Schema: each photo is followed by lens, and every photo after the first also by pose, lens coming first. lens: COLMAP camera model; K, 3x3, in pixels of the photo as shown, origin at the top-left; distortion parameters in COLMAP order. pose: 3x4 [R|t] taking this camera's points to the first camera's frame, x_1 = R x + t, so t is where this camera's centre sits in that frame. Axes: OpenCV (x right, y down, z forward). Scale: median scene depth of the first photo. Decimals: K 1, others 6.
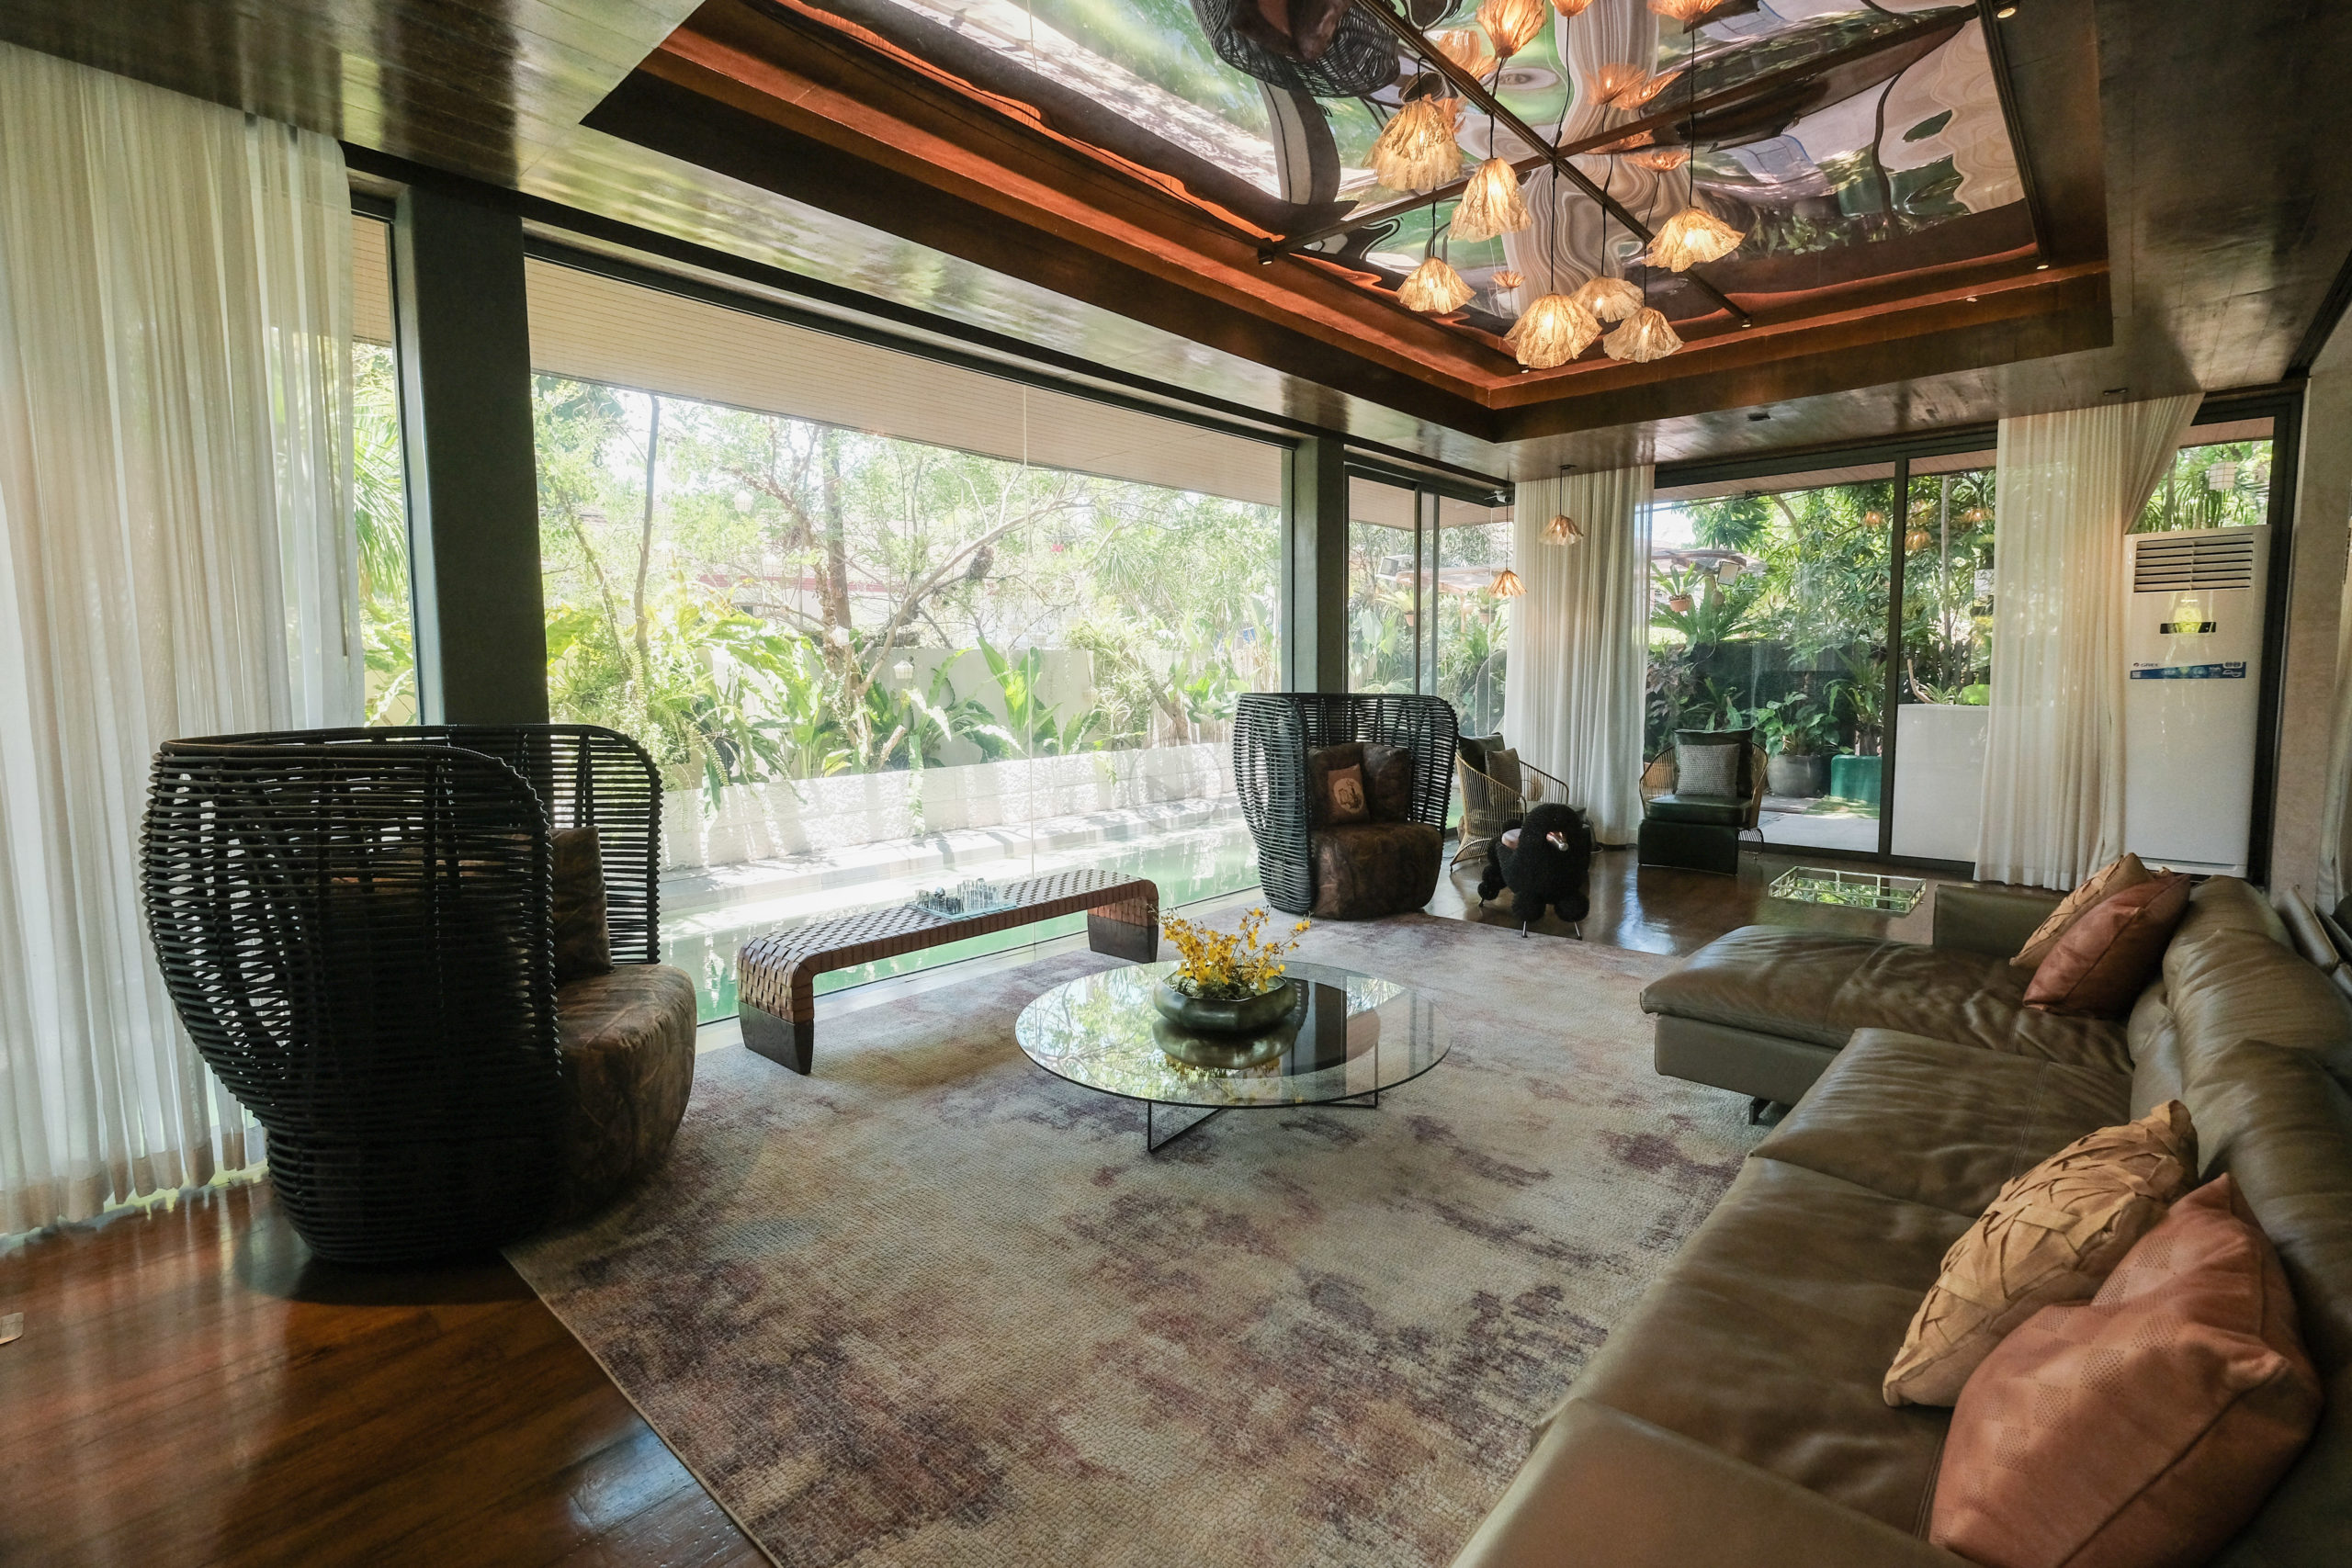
lens RADIAL K [[1047.9, 0, 1178.3], [0, 1047.9, 781.2], [0, 0, 1]] dist [0.002264, -0.000896]
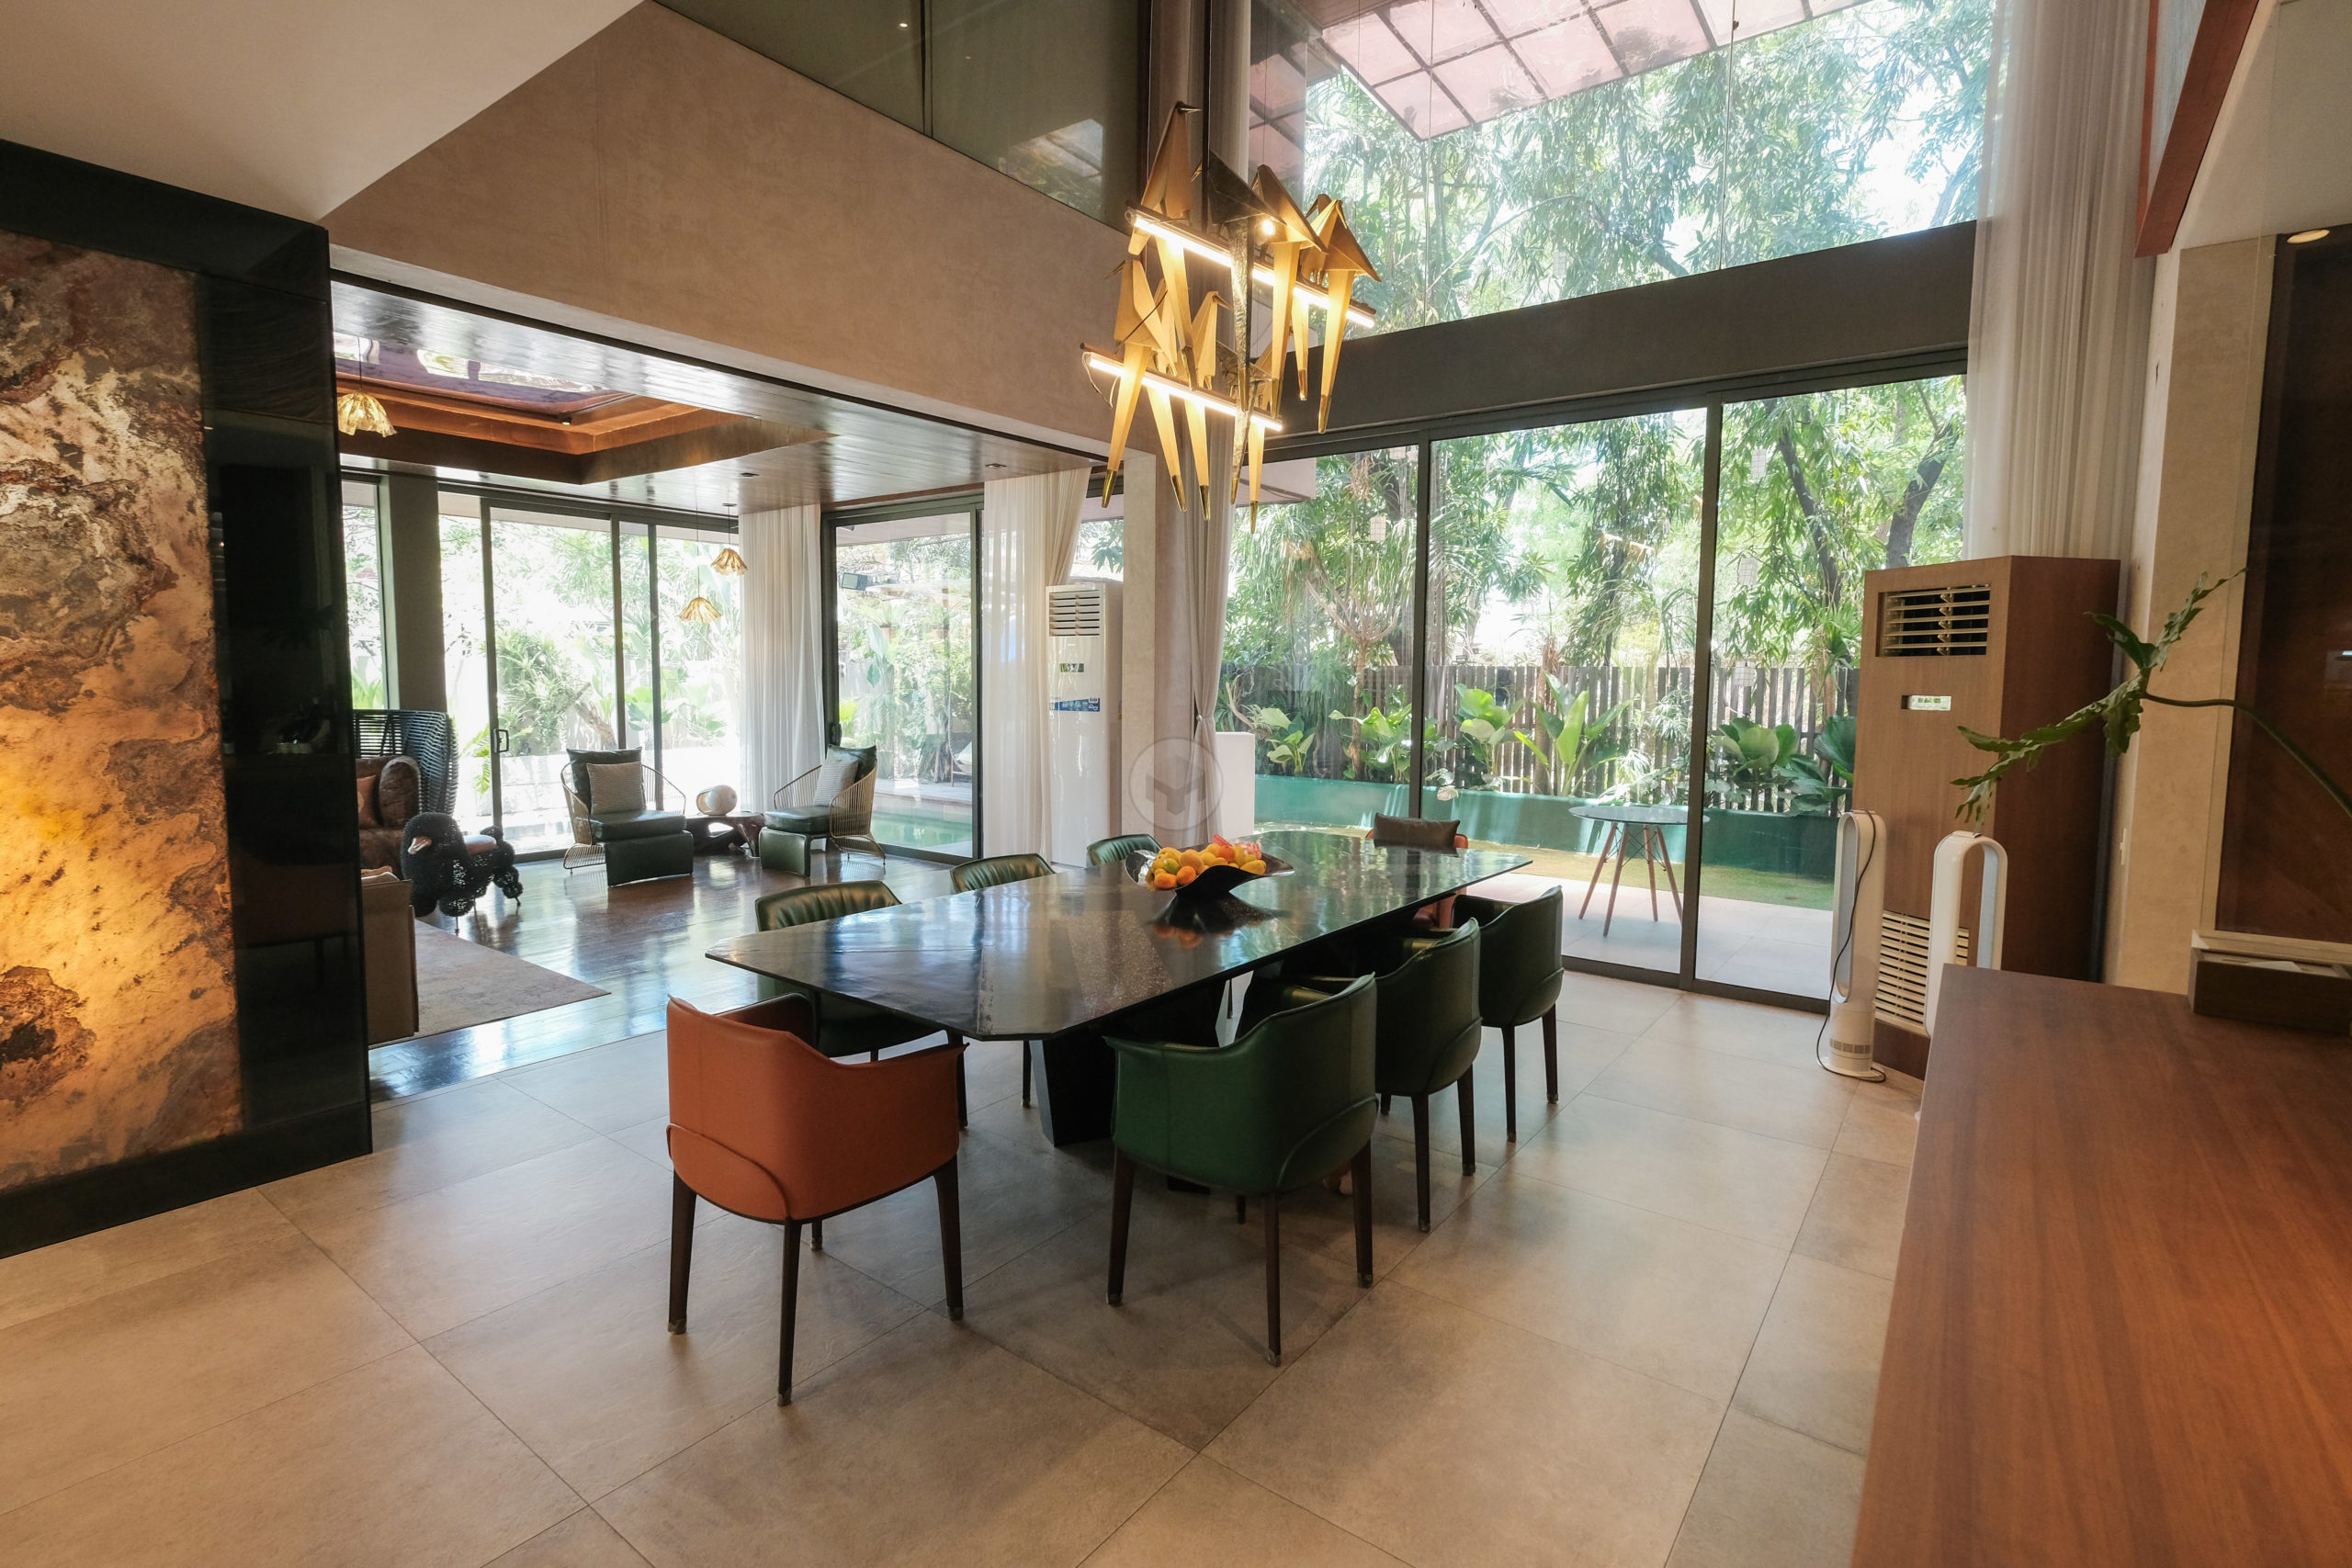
lens RADIAL K [[1092.1, 0, 1174.3], [0, 1092.1, 769.6], [0, 0, 1]] dist [0.000052, 0.000068]
pose [[0.996282, 0.012566, 0.085234, 0.833651], [-0.011271, 0.999814, -0.015659, -0.011579], [-0.085415, 0.014640, 0.996238, -0.193791]]
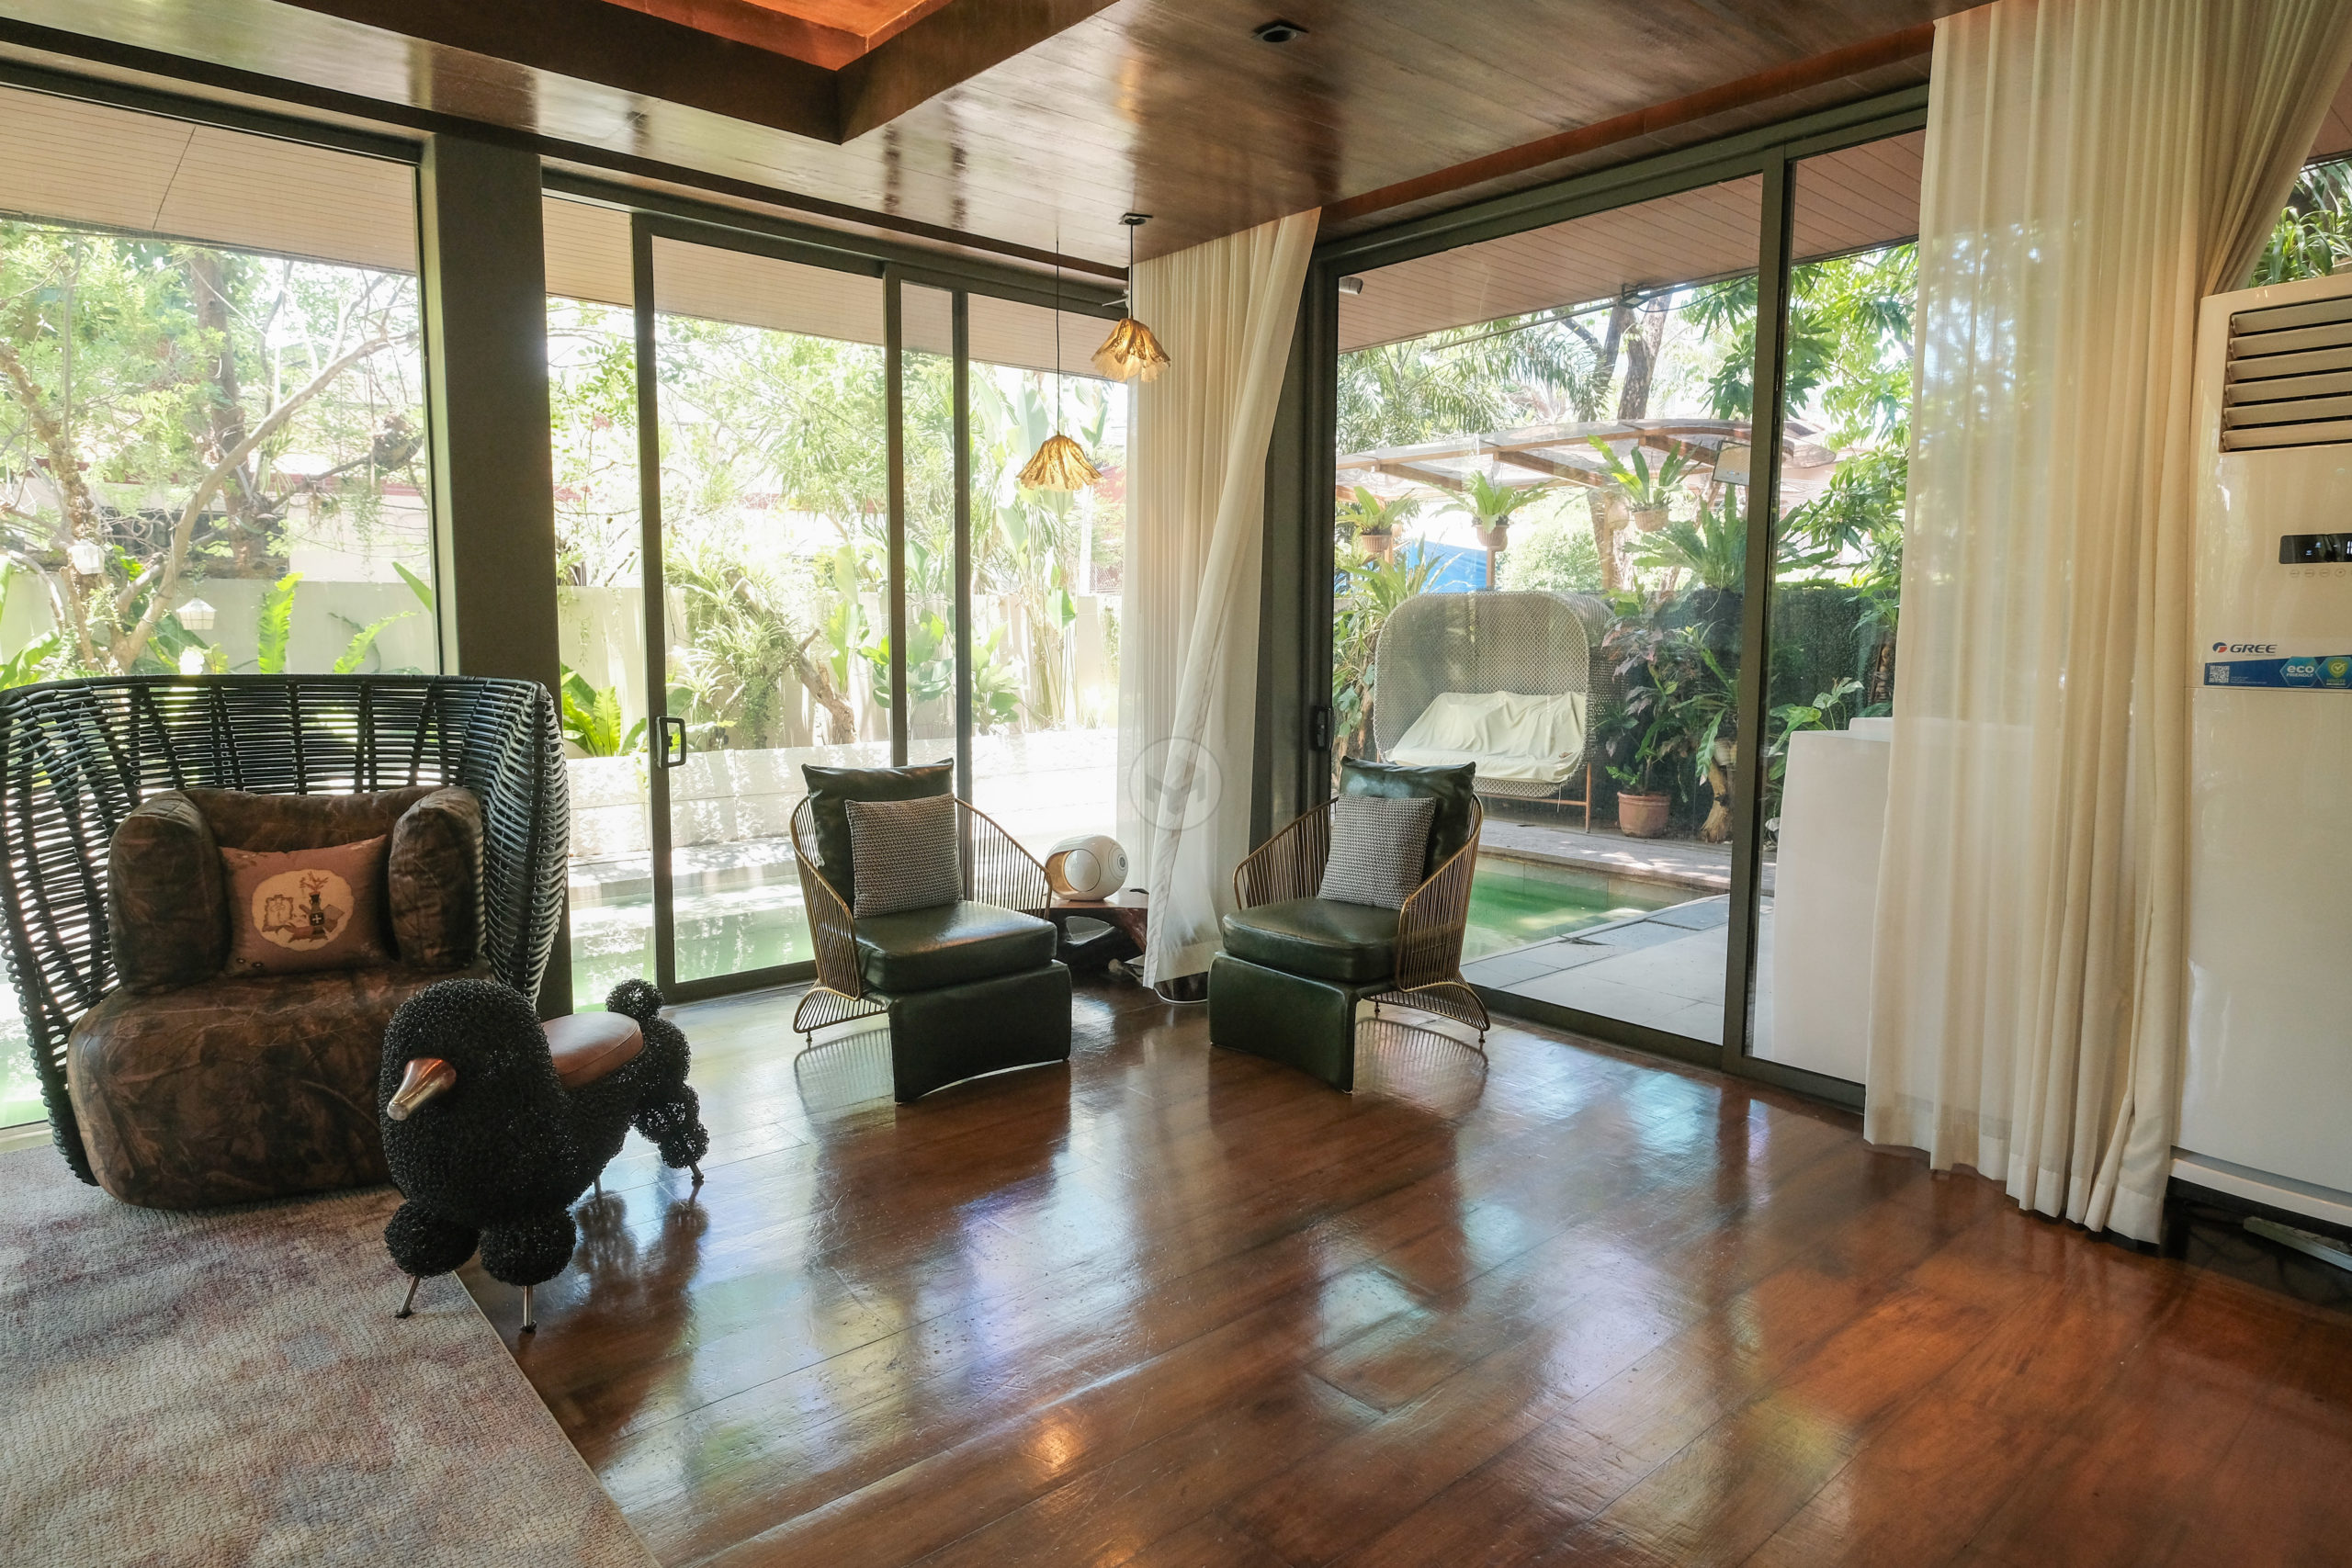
lens RADIAL K [[1330.4, 0, 1180.7], [0, 1330.4, 778.2], [0, 0, 1]] dist [-0.005481, -0.000447]
pose [[0.992497, 0.029263, -0.118714, 0.533342], [-0.027849, 0.999520, 0.013555, -0.053171], [0.119054, -0.010147, 0.992836, 0.431775]]
